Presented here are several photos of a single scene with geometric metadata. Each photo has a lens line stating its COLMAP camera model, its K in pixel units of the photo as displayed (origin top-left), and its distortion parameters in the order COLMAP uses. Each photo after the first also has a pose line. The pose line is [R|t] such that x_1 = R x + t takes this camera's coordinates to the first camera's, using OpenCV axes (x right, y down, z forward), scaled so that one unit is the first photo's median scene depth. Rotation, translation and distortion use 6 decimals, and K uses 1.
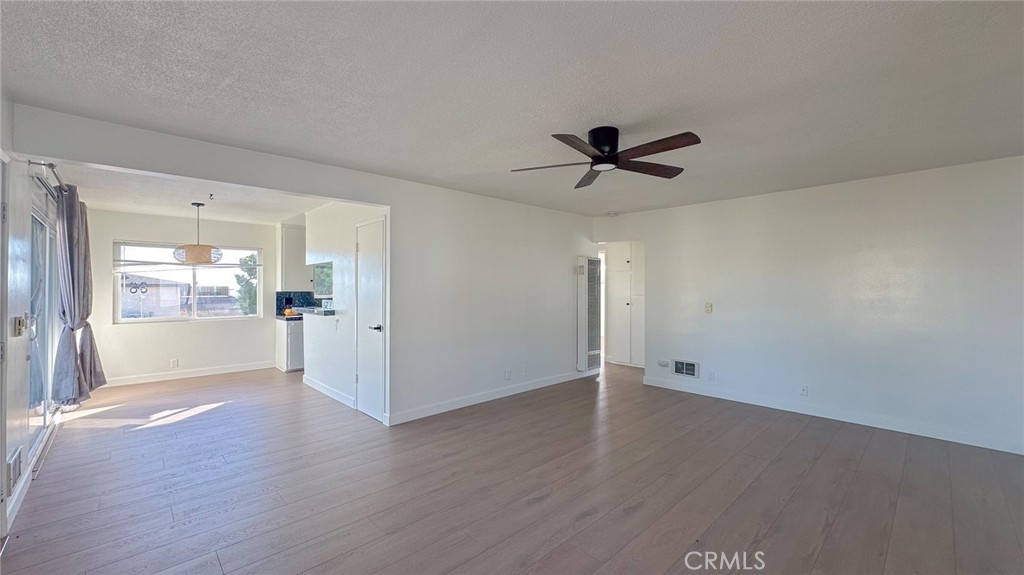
lens RADIAL K [[407.6, 0, 507.6], [0, 407.6, 288.5], [0, 0, 1]] dist [-0.002499, 0.000600]
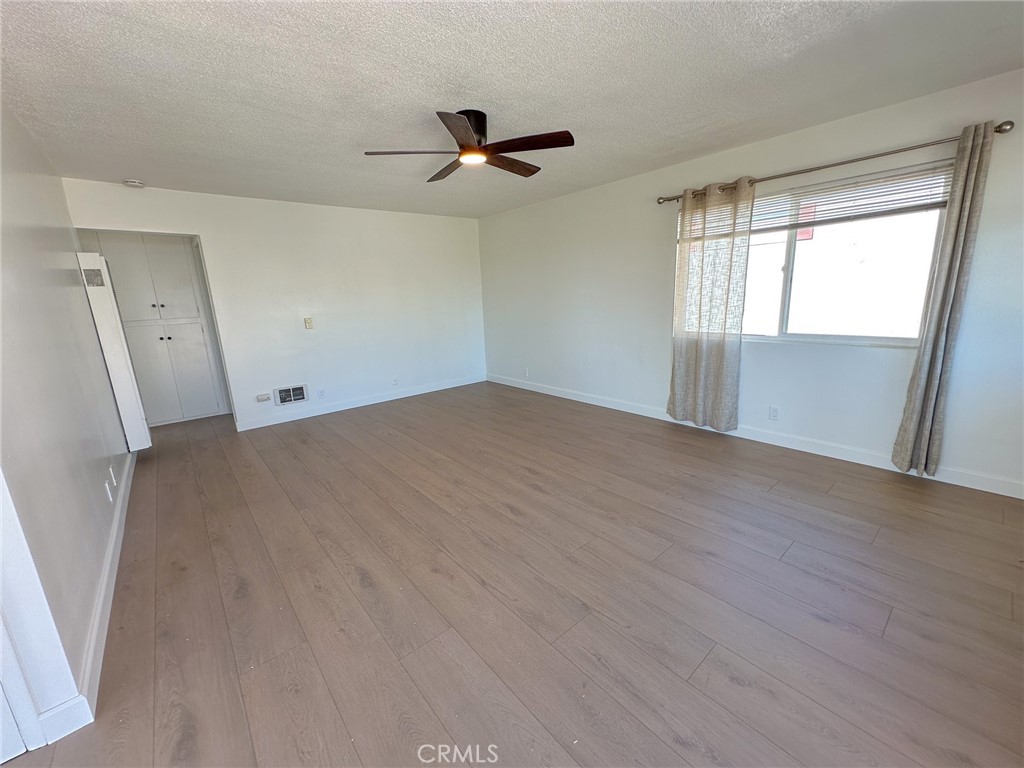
lens RADIAL K [[409.9, 0, 511.2], [0, 409.9, 382.7], [0, 0, 1]] dist [-0.001938, 0.000427]
pose [[0.051467, -0.221351, 0.973835, -0.586220], [0.047569, 0.974564, 0.219003, -0.007039], [-0.997541, 0.035053, 0.060687, 0.648762]]
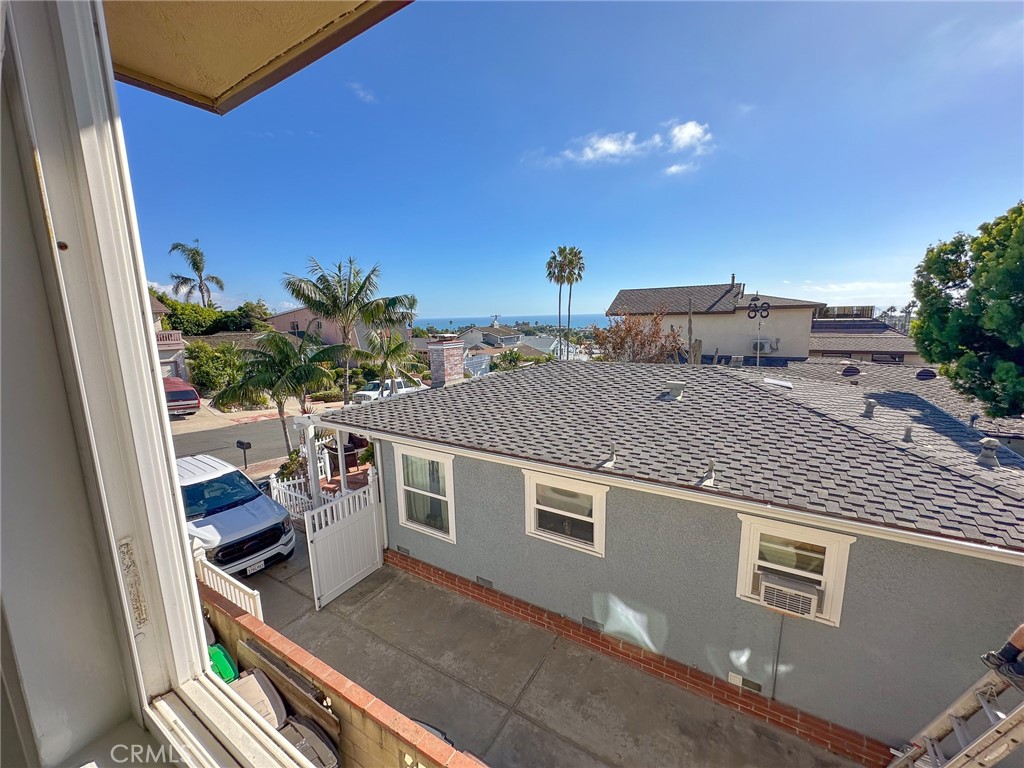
lens RADIAL K [[409.9, 0, 512.5], [0, 409.9, 385.3], [0, 0, 1]] dist [-0.001938, 0.000427]
pose [[0.266915, 0.154622, -0.951235, -1.325735], [0.021945, 0.985814, 0.166401, -0.006632], [0.963470, -0.065289, 0.259735, 1.622769]]
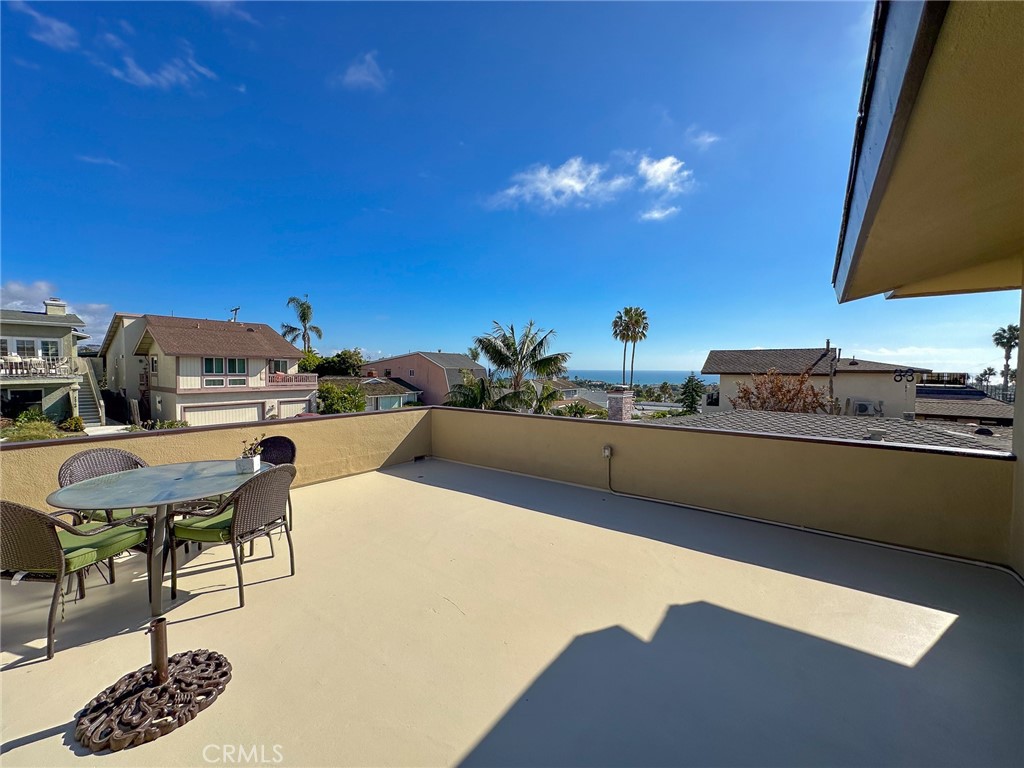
lens RADIAL K [[409.9, 0, 513.1], [0, 409.9, 381.3], [0, 0, 1]] dist [-0.001938, 0.000427]
pose [[0.181325, 0.030767, -0.982942, -0.929308], [-0.011859, 0.999506, 0.029098, -0.018507], [0.983352, 0.006380, 0.181600, 0.220143]]
